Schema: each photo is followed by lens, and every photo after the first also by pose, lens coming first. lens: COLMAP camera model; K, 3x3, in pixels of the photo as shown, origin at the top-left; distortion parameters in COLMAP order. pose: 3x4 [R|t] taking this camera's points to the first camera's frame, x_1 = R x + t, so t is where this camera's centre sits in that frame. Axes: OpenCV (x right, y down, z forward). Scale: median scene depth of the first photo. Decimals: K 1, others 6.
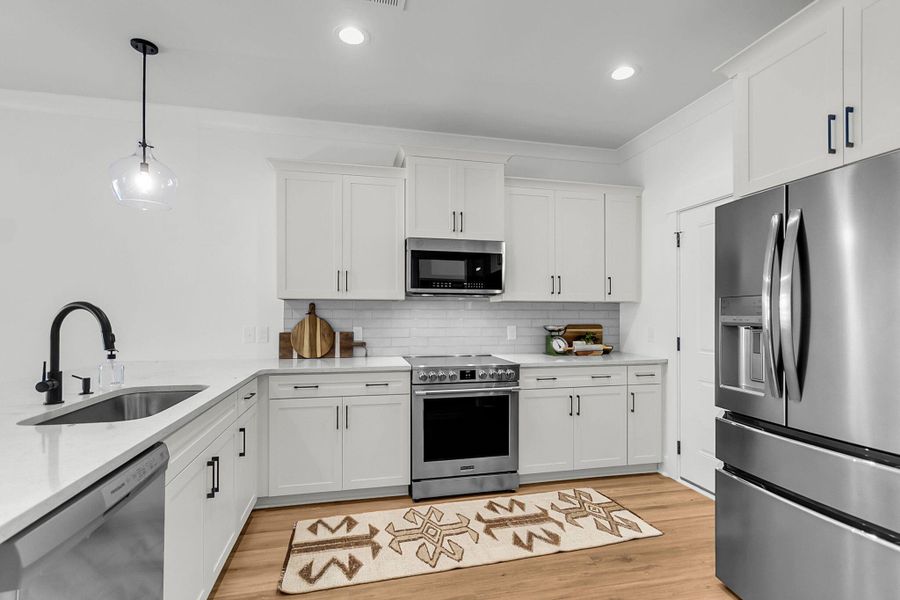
lens RADIAL K [[428.2, 0, 449.8], [0, 428.2, 308.7], [0, 0, 1]] dist [0.002434, 0.000491]
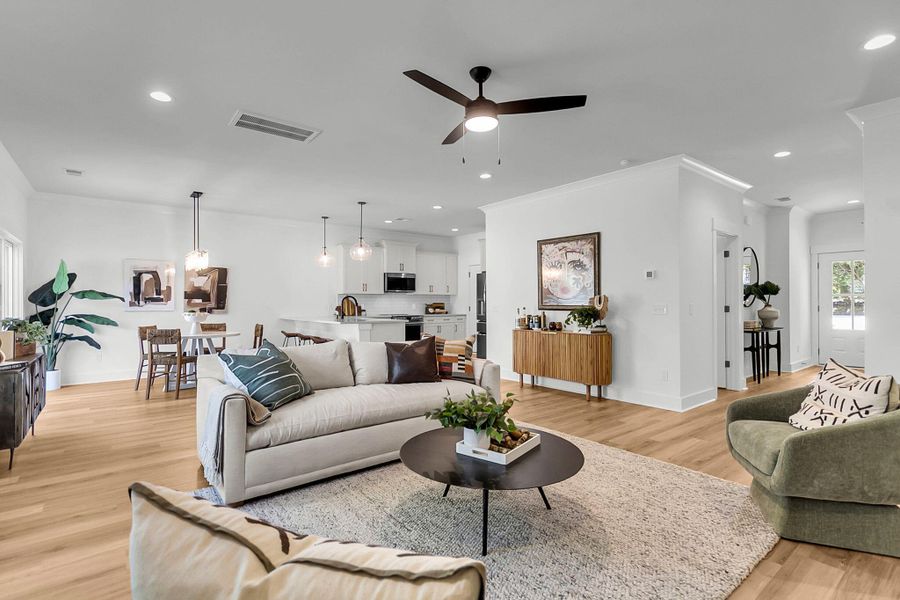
lens RADIAL K [[428.2, 0, 449.1], [0, 428.2, 297.9], [0, 0, 1]] dist [0.002434, 0.000491]
pose [[0.904838, -0.002050, 0.425751, -0.862029], [0.002194, 0.999998, 0.000151, 0.005069], [-0.425750, 0.000797, 0.904841, -1.633992]]
